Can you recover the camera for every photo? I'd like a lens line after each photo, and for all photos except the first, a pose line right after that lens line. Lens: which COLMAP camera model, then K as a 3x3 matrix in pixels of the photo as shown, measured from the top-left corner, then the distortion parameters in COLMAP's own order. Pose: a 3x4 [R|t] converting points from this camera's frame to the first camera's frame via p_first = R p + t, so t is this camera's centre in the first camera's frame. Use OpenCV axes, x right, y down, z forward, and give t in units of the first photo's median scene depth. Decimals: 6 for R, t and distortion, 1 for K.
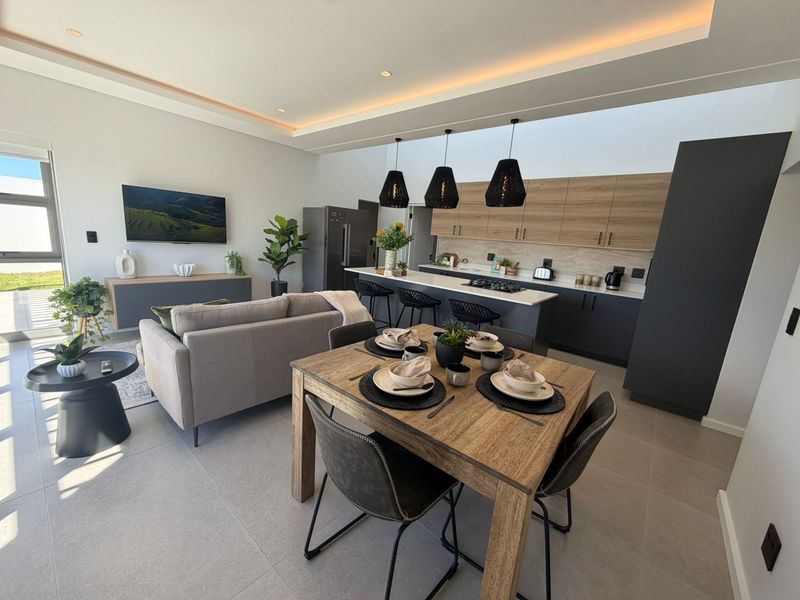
lens RADIAL K [[318.5, 0, 397.7], [0, 318.5, 300.5], [0, 0, 1]] dist [-0.001449, -0.000064]
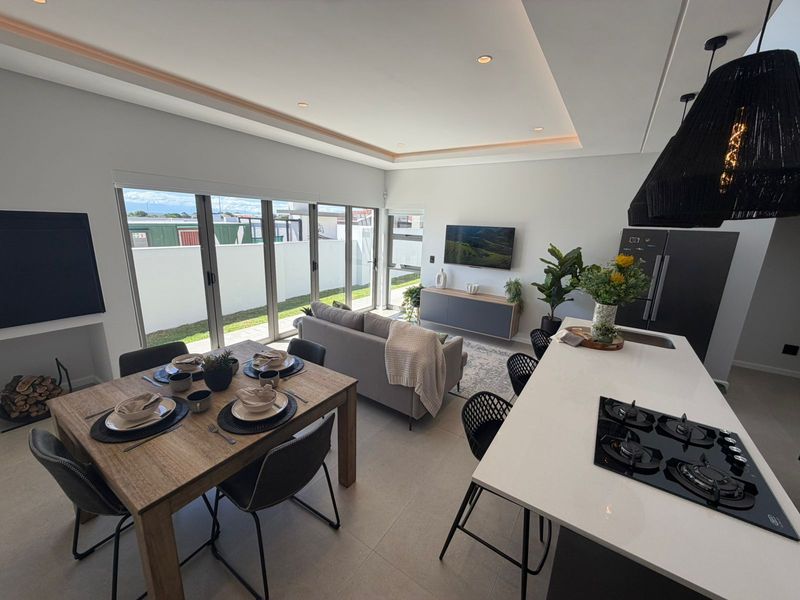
lens RADIAL K [[318.5, 0, 395.9], [0, 318.5, 298.9], [0, 0, 1]] dist [-0.001449, -0.000064]
pose [[0.109324, 0.162581, -0.980620, 0.492870], [-0.229930, 0.963913, 0.134178, -0.150004], [0.967047, 0.210805, 0.142762, 0.529442]]
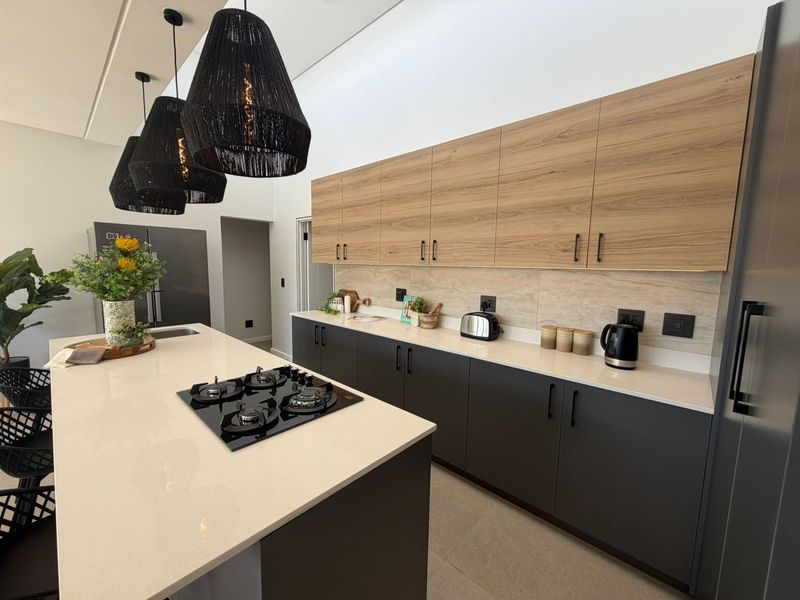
lens RADIAL K [[318.5, 0, 398.5], [0, 318.5, 300.1], [0, 0, 1]] dist [-0.001449, -0.000064]
pose [[0.997978, -0.049720, -0.039599, 0.392081], [0.045774, 0.994426, -0.094980, -0.092077], [0.044101, 0.092975, 0.994691, 0.545327]]
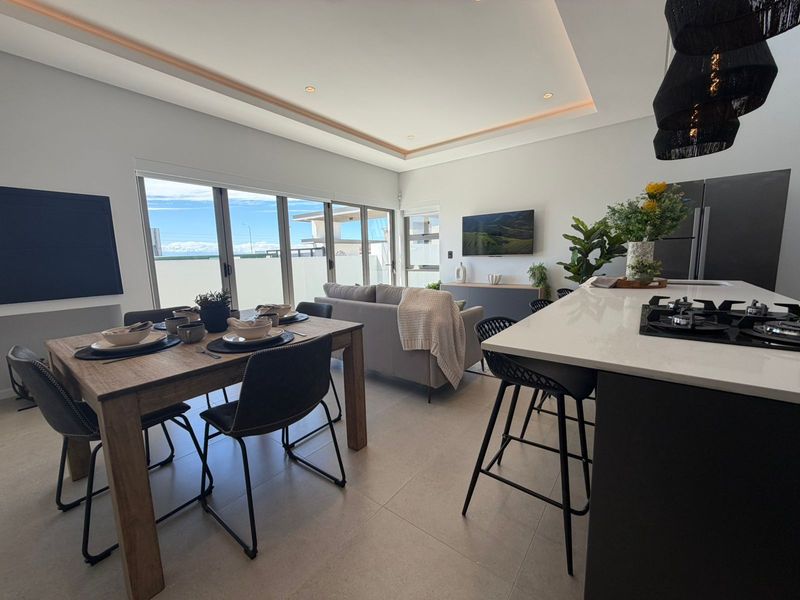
lens RADIAL K [[318.5, 0, 396.1], [0, 318.5, 299.1], [0, 0, 1]] dist [-0.001449, -0.000064]
pose [[0.034788, 0.061744, -0.997486, 0.474897], [-0.176521, 0.982777, 0.054678, -0.022693], [0.983682, 0.174175, 0.045088, 0.585660]]
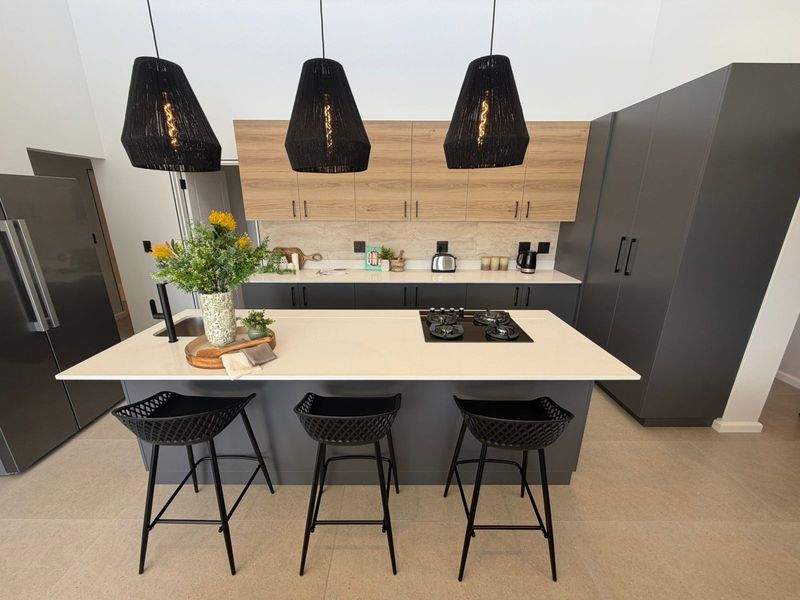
lens RADIAL K [[318.5, 0, 399.2], [0, 318.5, 301.4], [0, 0, 1]] dist [-0.001449, -0.000064]
pose [[0.757181, -0.260238, 0.599128, -0.080928], [0.184182, 0.965053, 0.186412, -0.170622], [-0.626701, -0.030799, 0.778651, 0.555539]]
